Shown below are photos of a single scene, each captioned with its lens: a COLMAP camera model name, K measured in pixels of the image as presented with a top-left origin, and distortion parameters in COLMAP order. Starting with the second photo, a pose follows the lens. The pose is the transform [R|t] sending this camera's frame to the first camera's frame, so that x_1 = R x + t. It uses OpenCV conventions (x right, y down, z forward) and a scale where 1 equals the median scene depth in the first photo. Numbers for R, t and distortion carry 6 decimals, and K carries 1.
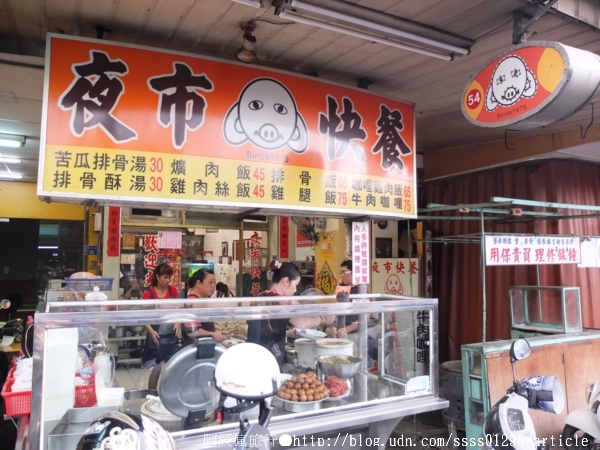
lens RADIAL K [[472.7, 0, 300.0], [0, 472.7, 225.0], [0, 0, 1]] dist [-0.001619, -0.001785]
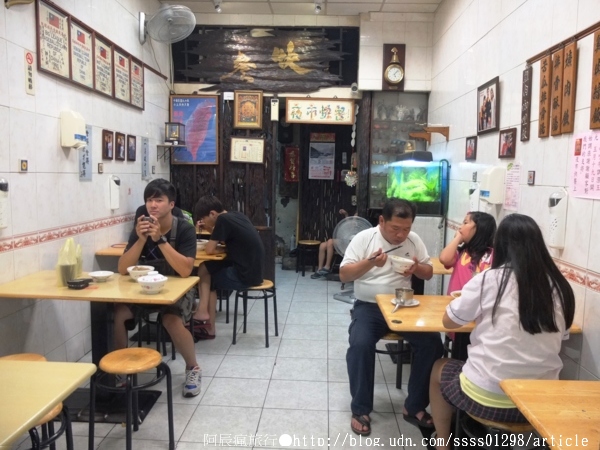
lens RADIAL K [[472.7, 0, 300.0], [0, 472.7, 225.0], [0, 0, 1]] dist [-0.001619, -0.001785]
pose [[0.872908, 0.067283, -0.483223, -0.107289], [0.023372, 0.983541, 0.179166, 0.062344], [0.487324, -0.167690, 0.856969, 0.637204]]
